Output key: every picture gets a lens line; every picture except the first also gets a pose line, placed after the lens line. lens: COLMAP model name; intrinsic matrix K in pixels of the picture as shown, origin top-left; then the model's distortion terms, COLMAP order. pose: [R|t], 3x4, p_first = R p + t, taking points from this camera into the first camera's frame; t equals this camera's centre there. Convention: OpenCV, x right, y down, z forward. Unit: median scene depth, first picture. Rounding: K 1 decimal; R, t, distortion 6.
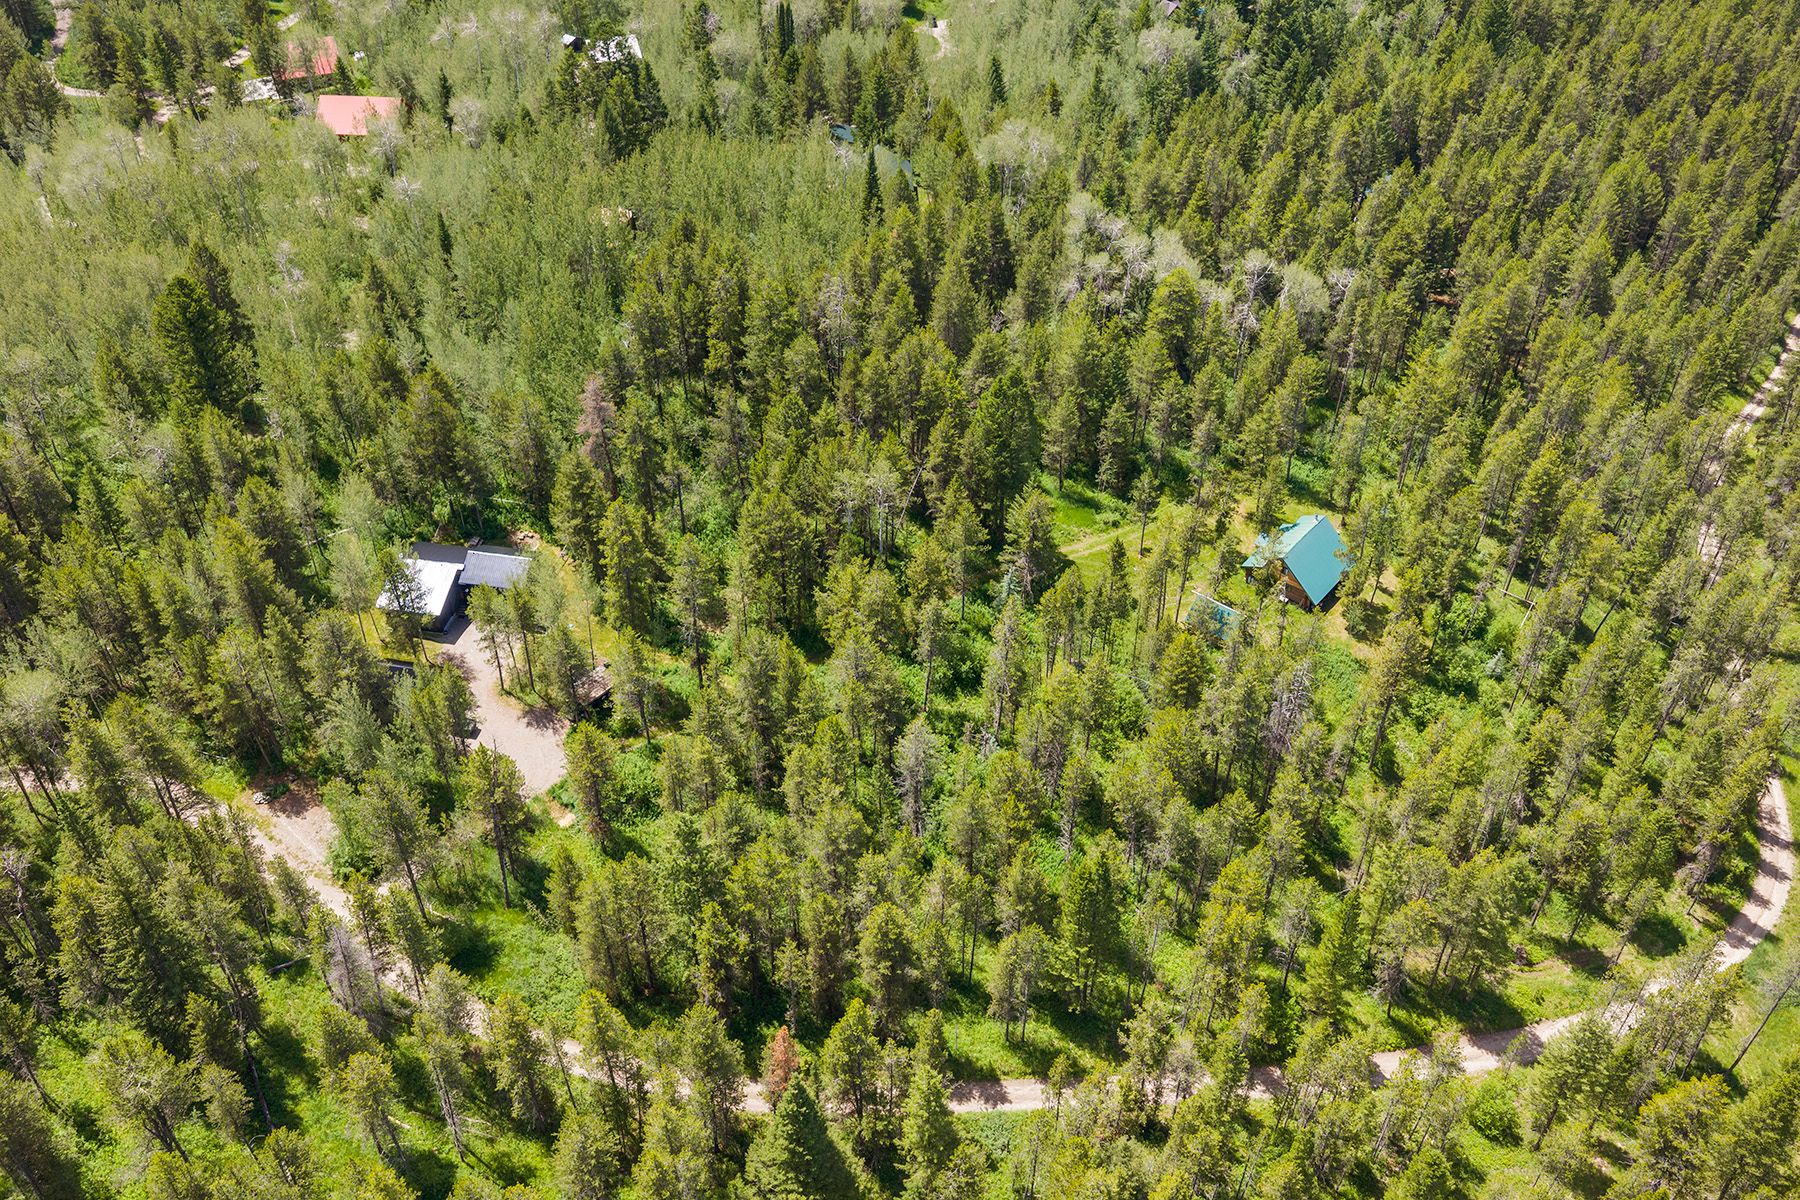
lens RADIAL K [[1462.4, 0, 900.0], [0, 1462.4, 600.0], [0, 0, 1]] dist [-0.002840, 0.004771]
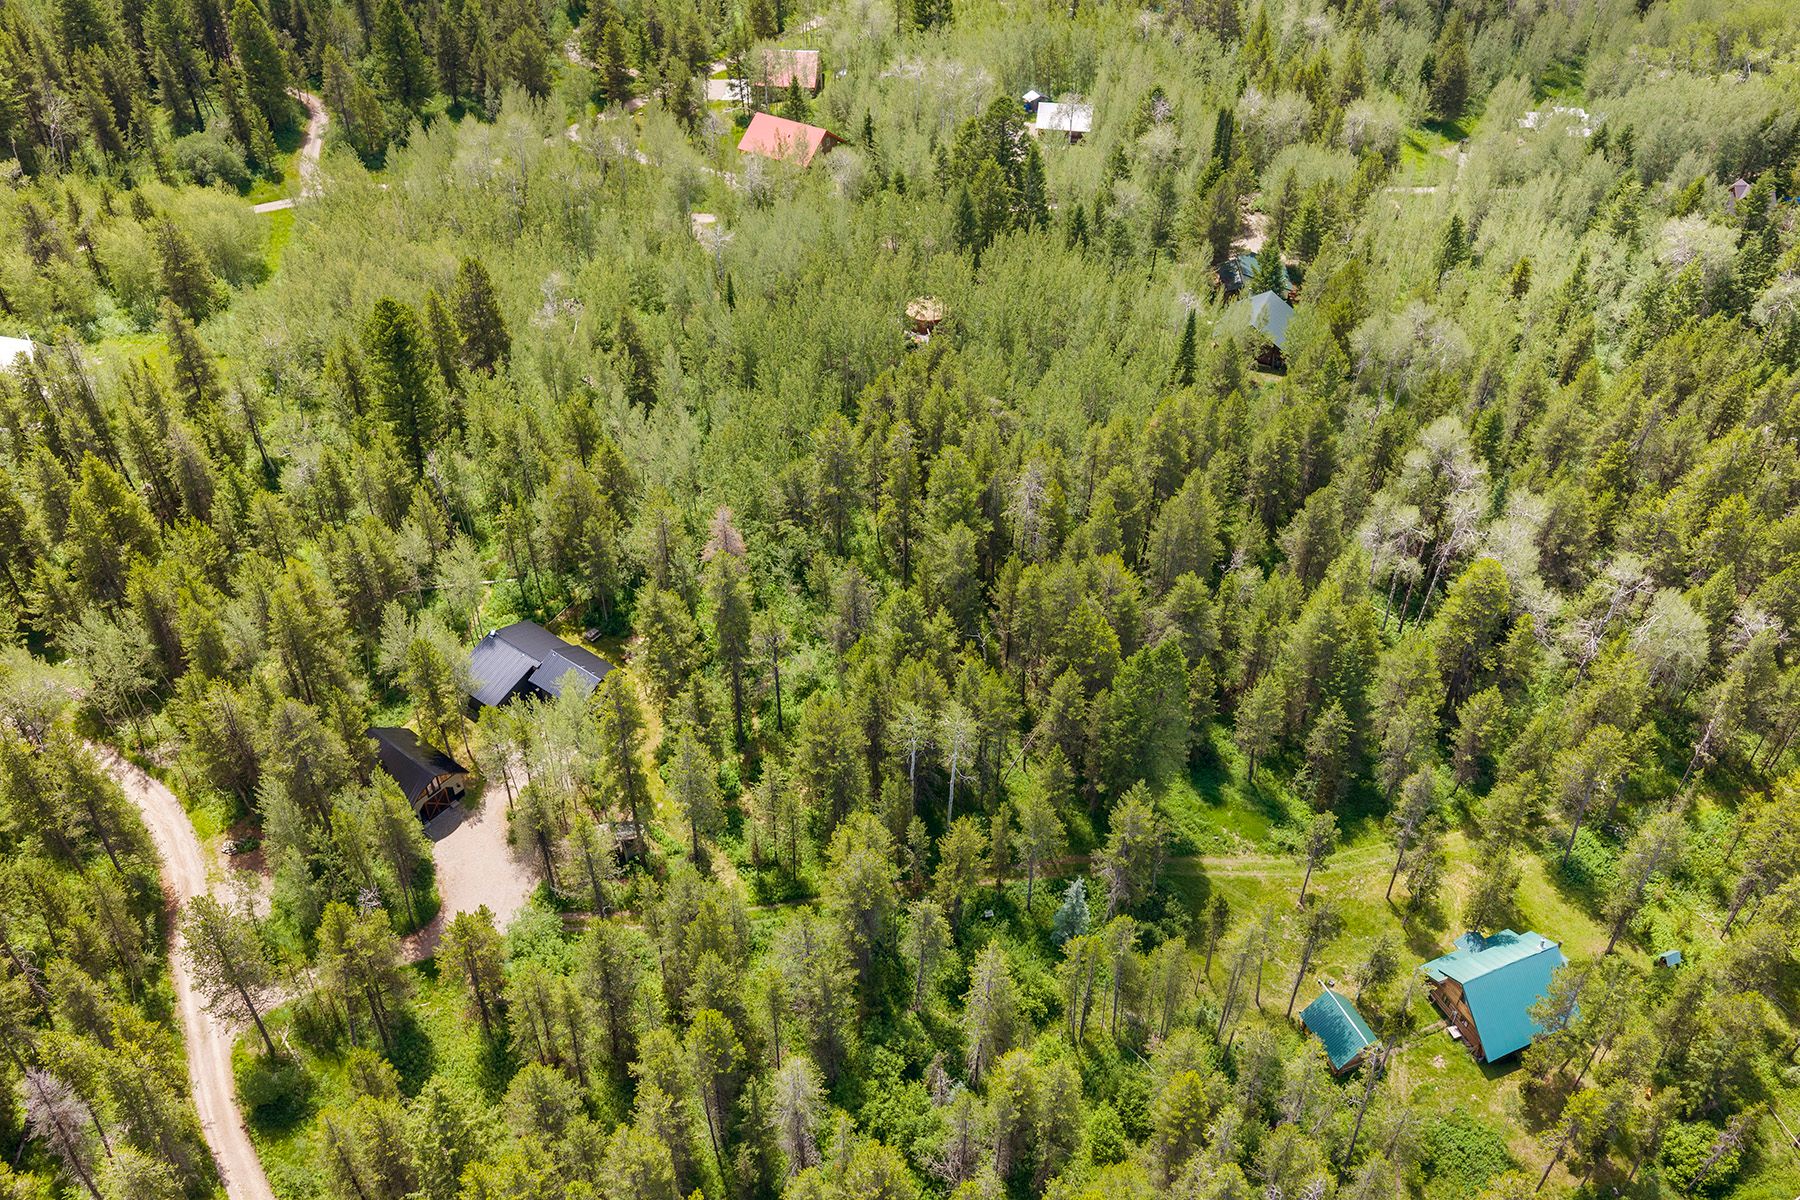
lens RADIAL K [[1462.4, 0, 900.0], [0, 1462.4, 600.0], [0, 0, 1]] dist [-0.002840, 0.004771]
pose [[0.892566, 0.297749, -0.338632, 0.181624], [-0.299764, 0.952822, 0.047672, -0.151149], [0.336850, 0.058959, 0.939711, 0.169642]]
